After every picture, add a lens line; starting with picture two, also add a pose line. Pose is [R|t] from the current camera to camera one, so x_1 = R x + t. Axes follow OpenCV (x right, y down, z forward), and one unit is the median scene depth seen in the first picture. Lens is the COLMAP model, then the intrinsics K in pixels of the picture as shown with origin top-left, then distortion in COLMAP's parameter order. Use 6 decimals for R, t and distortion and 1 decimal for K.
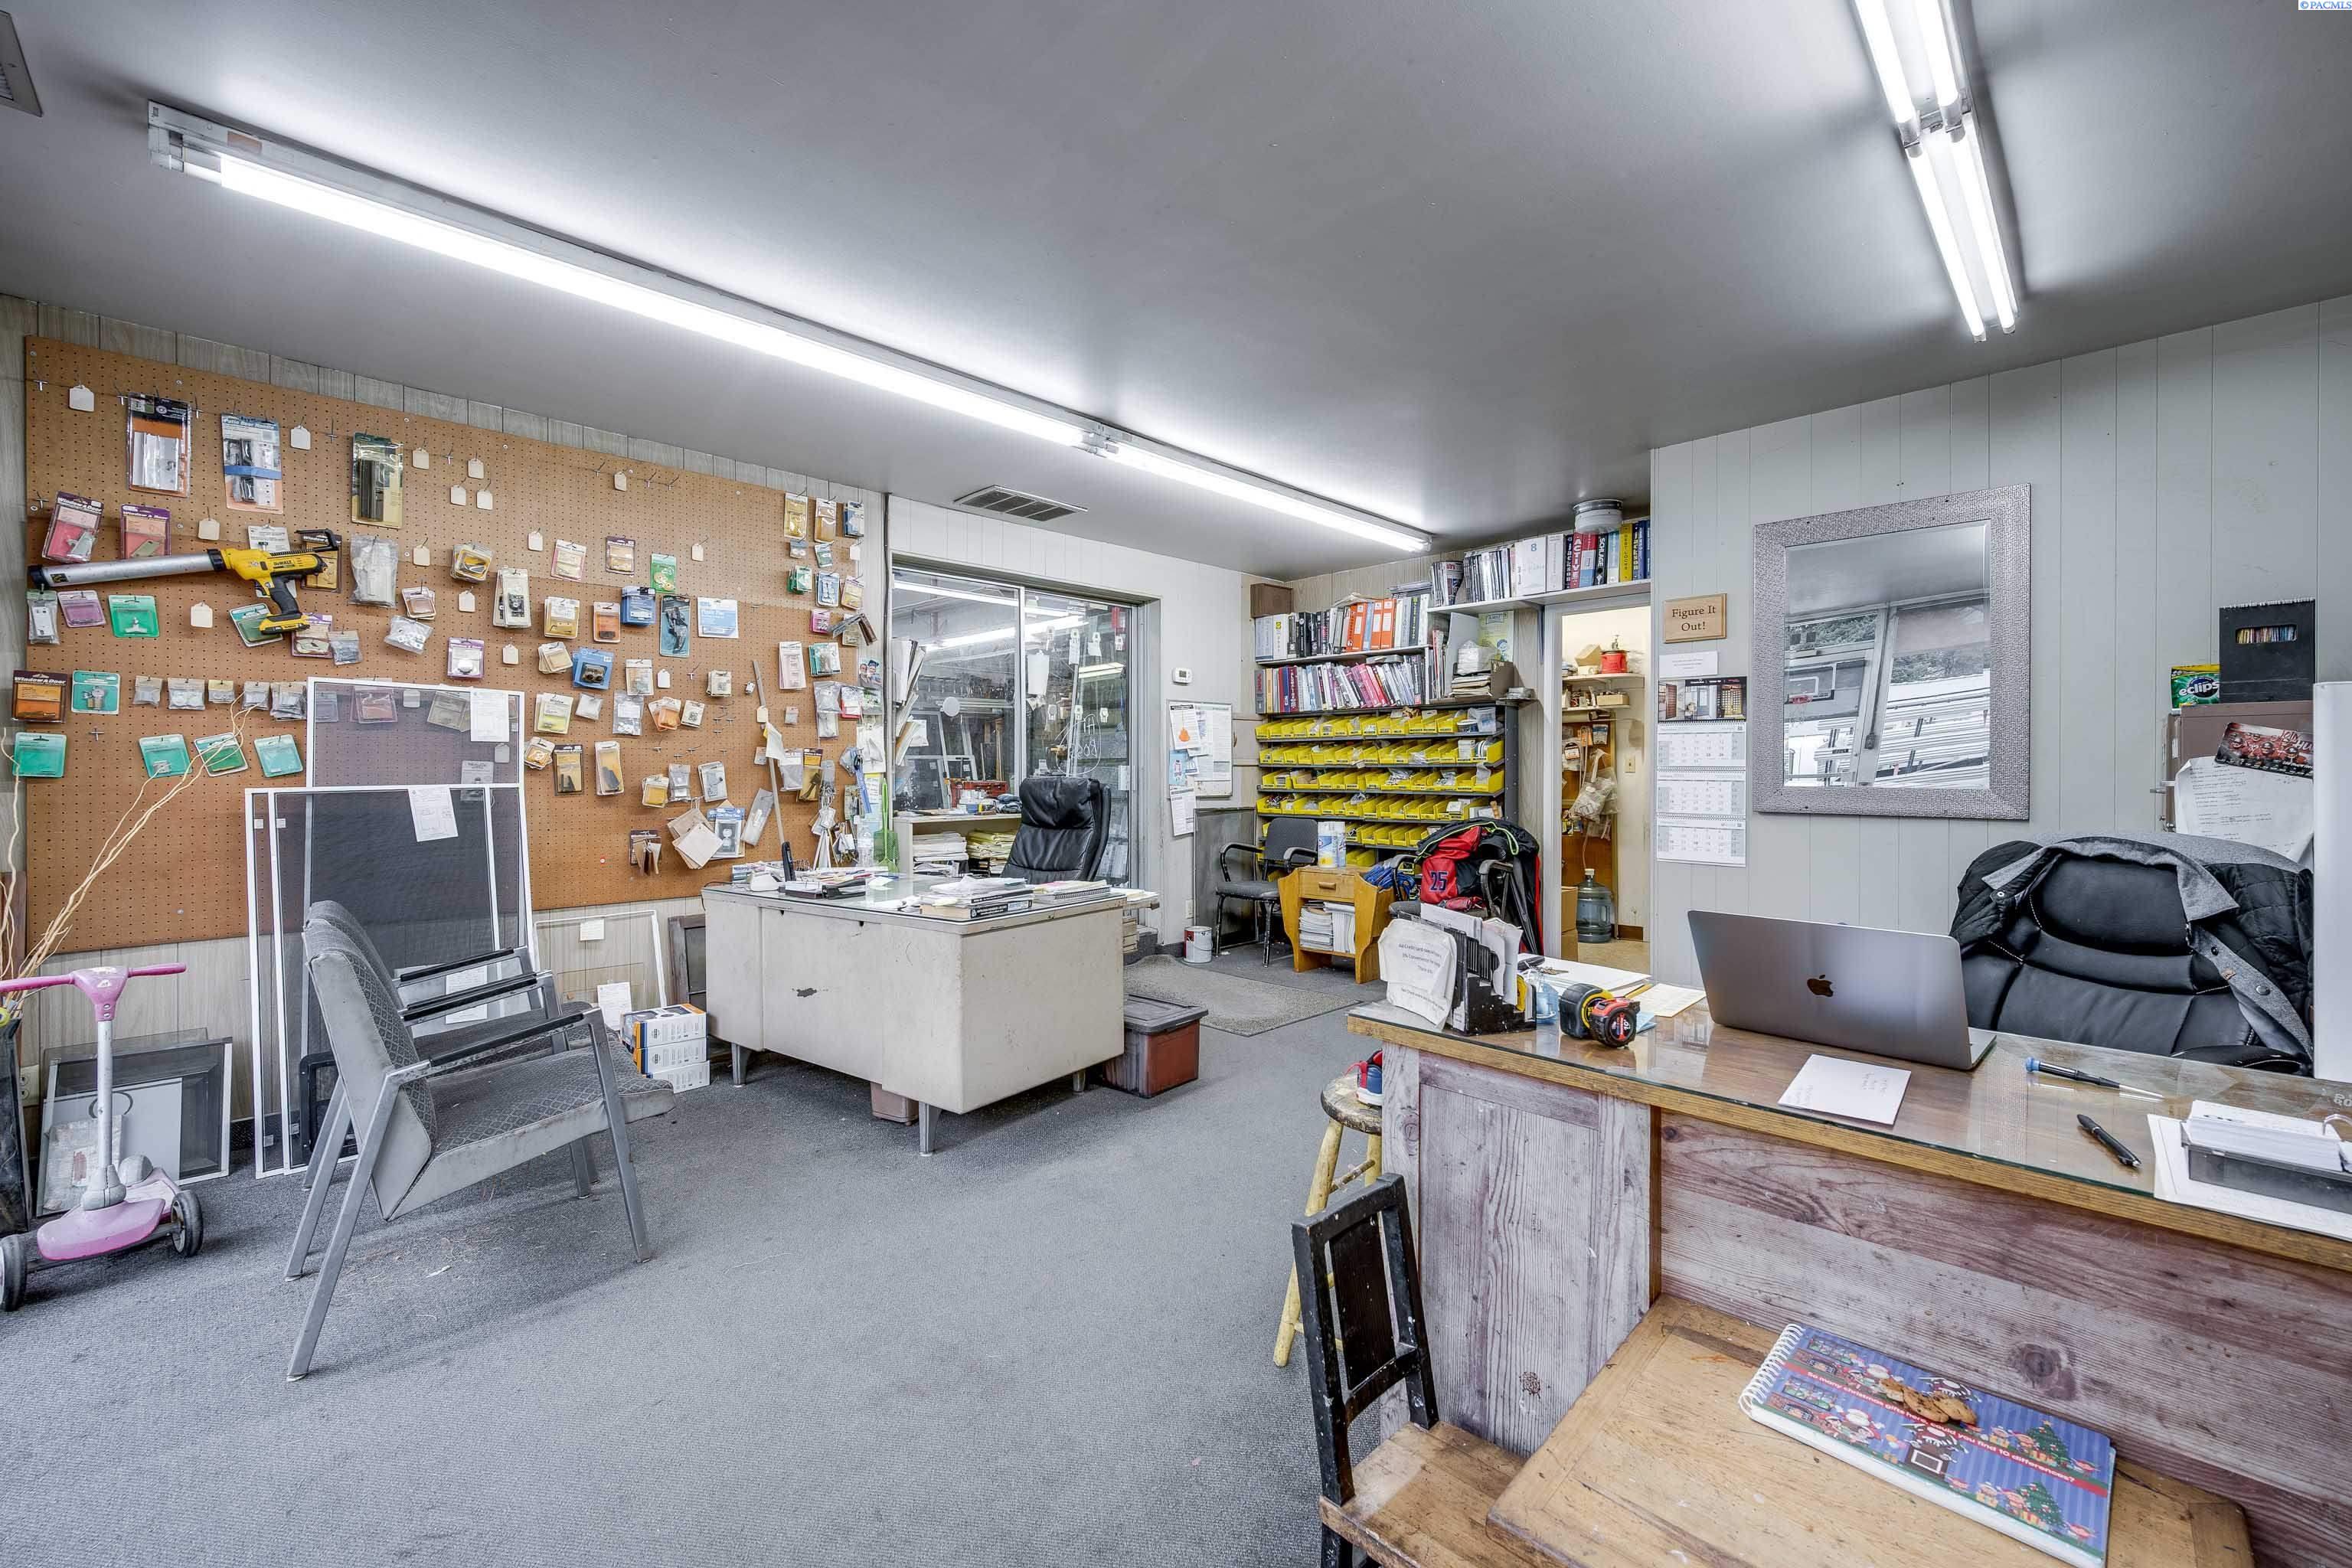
lens RADIAL K [[927.4, 0, 1174.8], [0, 927.4, 802.1], [0, 0, 1]] dist [-0.001009, 0.000040]
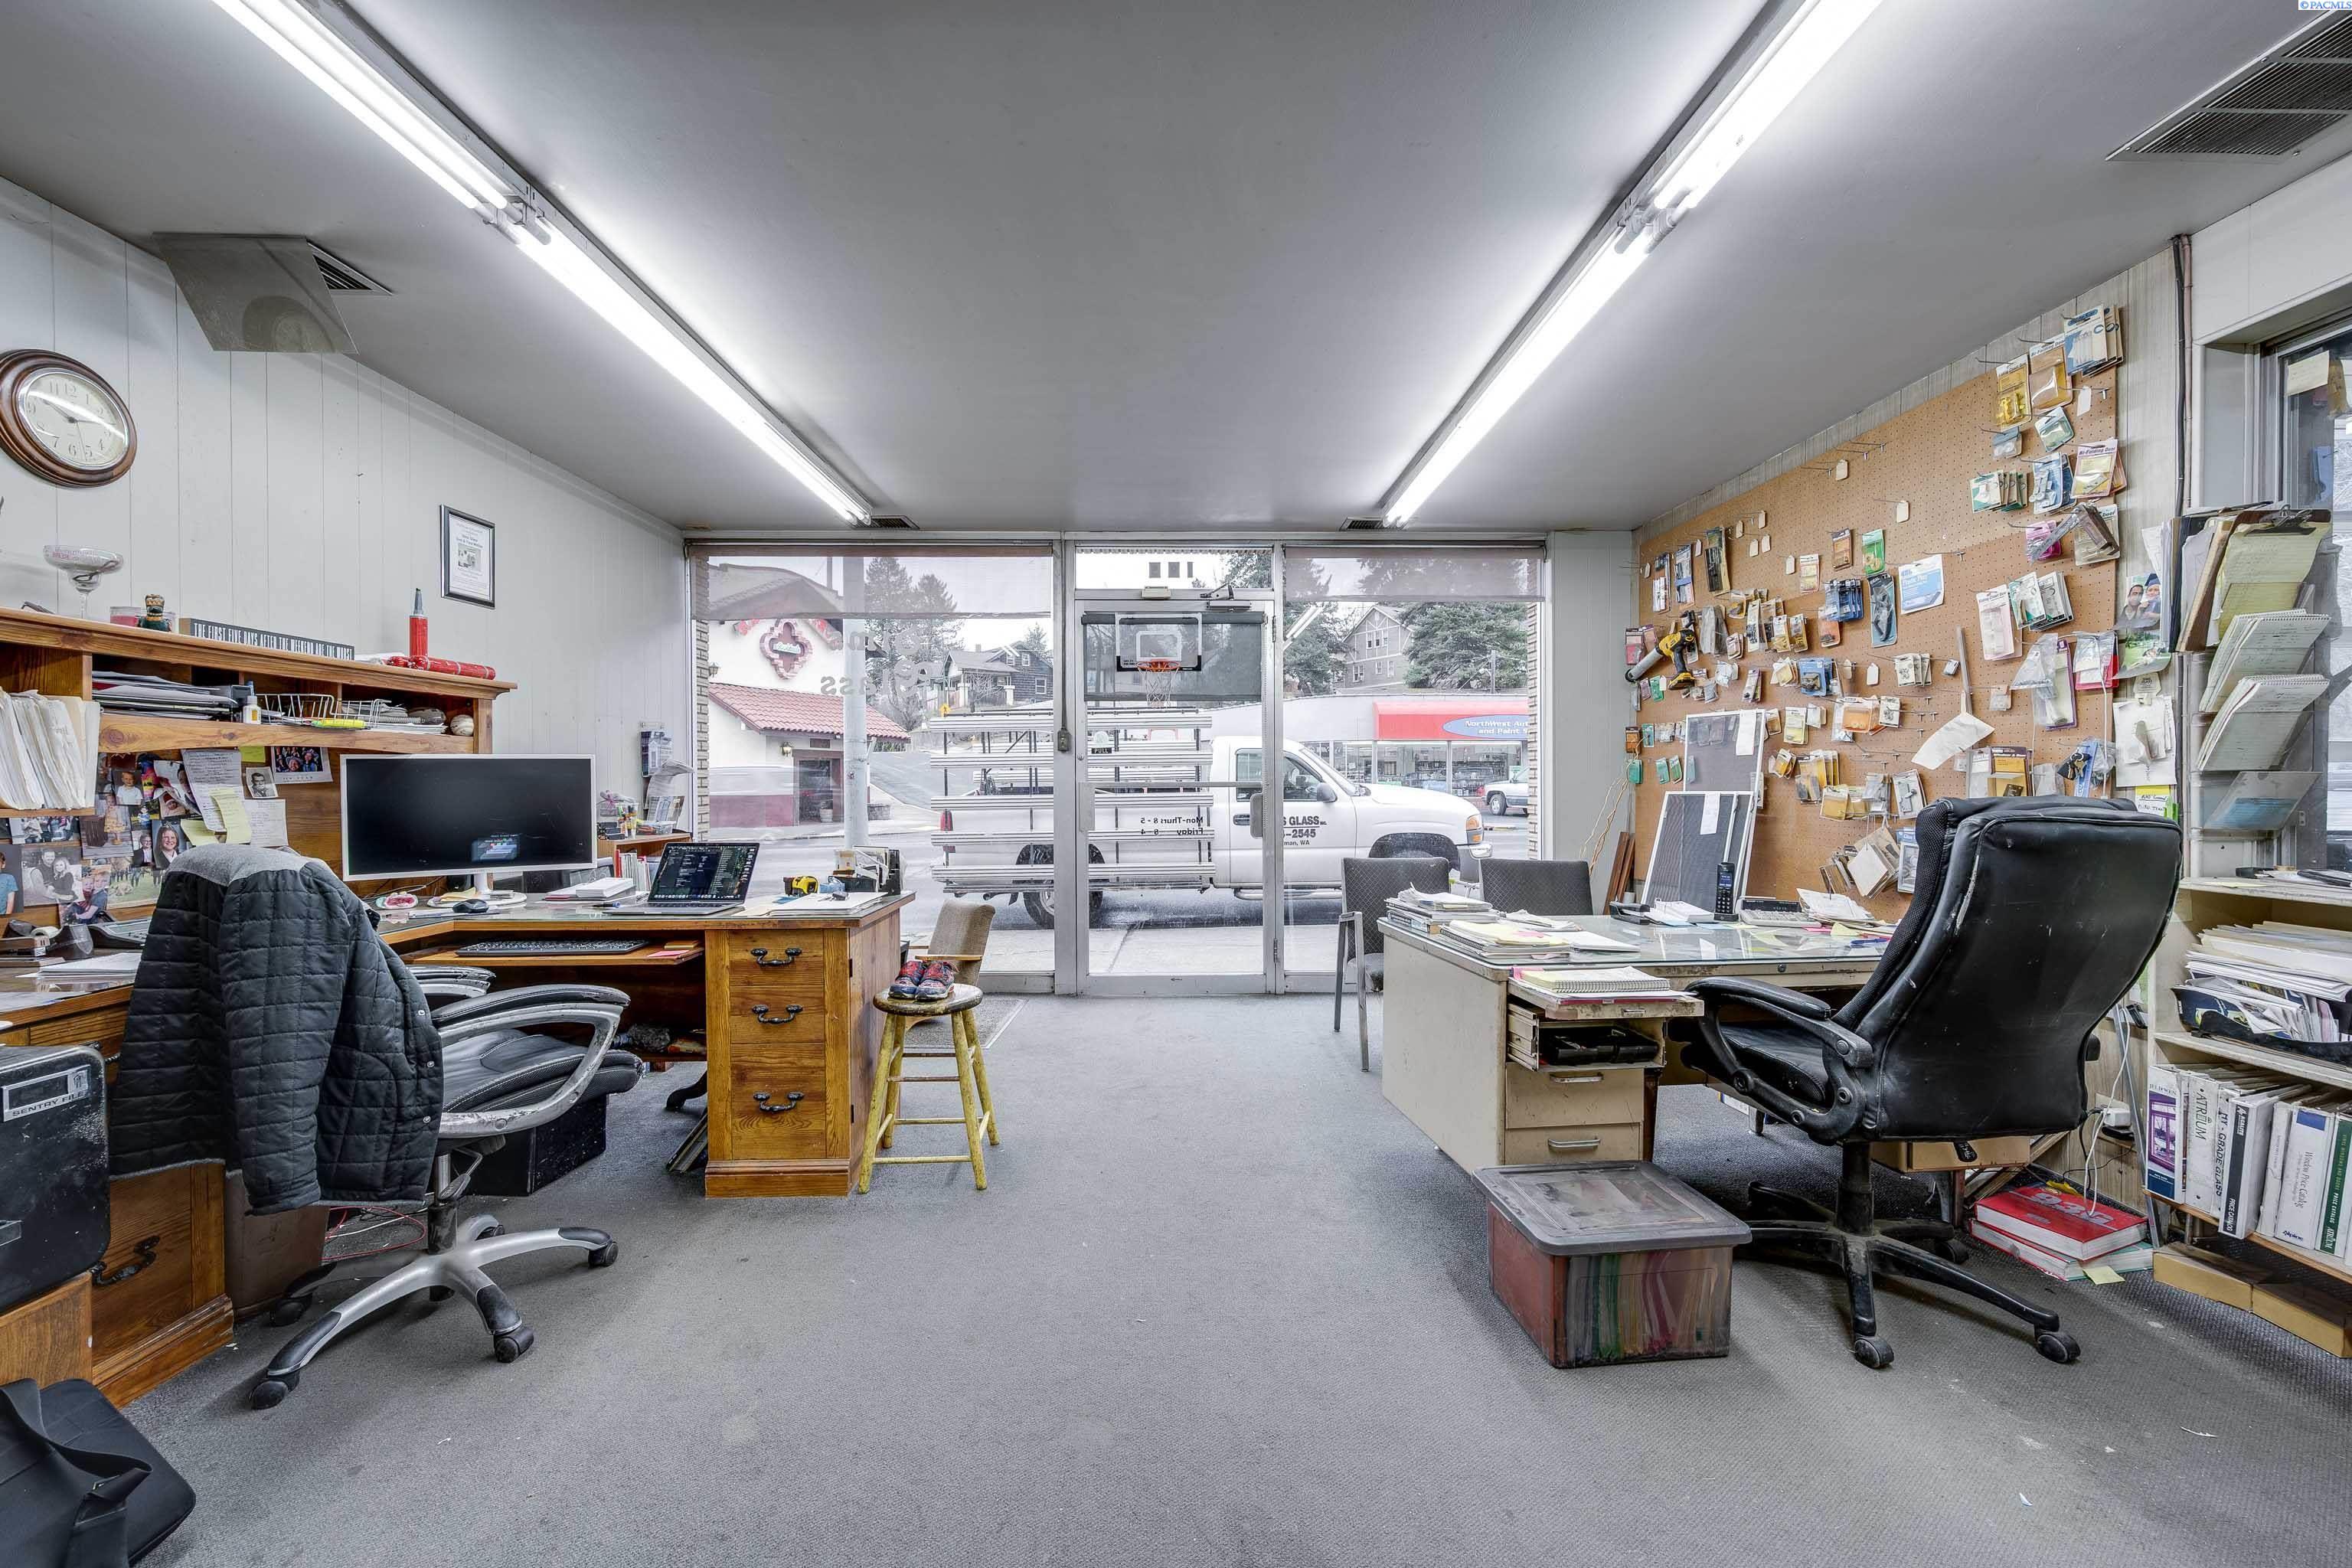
lens RADIAL K [[927.4, 0, 1174.8], [0, 927.4, 802.1], [0, 0, 1]] dist [-0.001009, 0.000040]
pose [[-0.696681, 0.022532, -0.717027, 0.558984], [-0.017473, 0.998677, 0.048360, -0.047875], [0.717168, 0.046220, -0.695366, 1.220469]]
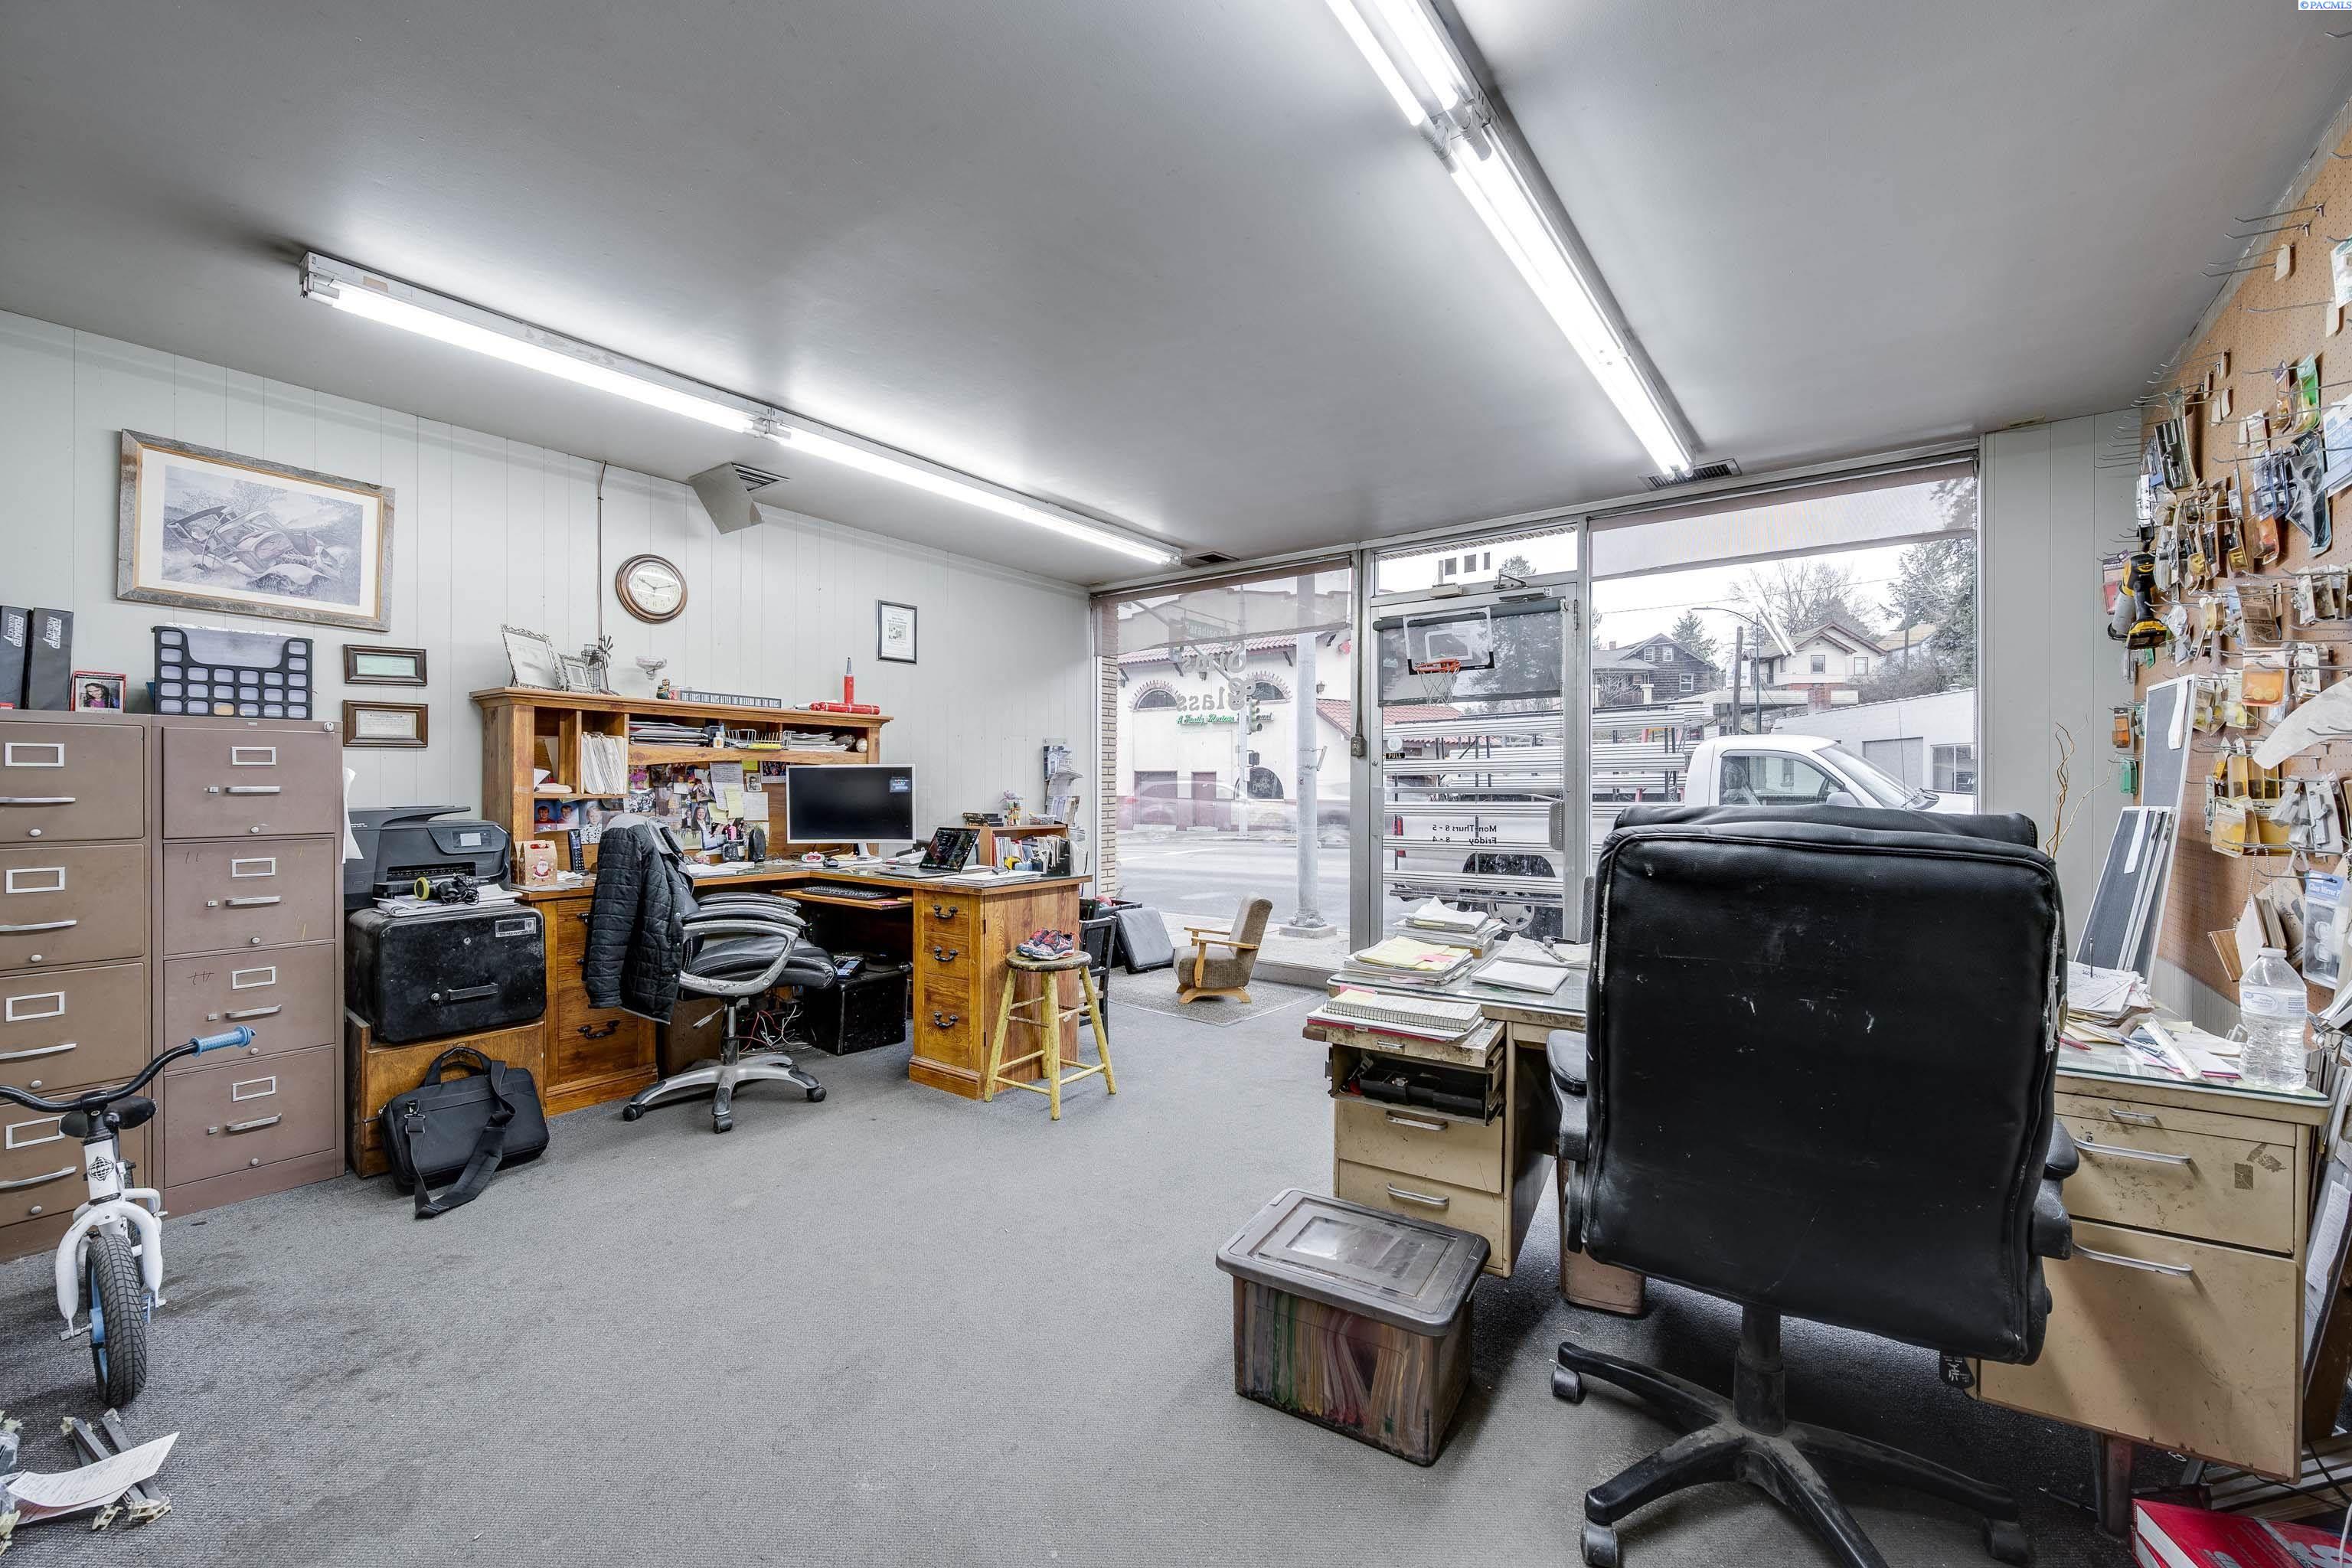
lens RADIAL K [[927.4, 0, 1174.8], [0, 927.4, 802.1], [0, 0, 1]] dist [-0.001009, 0.000040]
pose [[-0.990012, 0.001372, -0.140975, 0.132277], [-0.005487, 0.998820, 0.048253, -0.051737], [0.140875, 0.048545, -0.988837, 1.512262]]
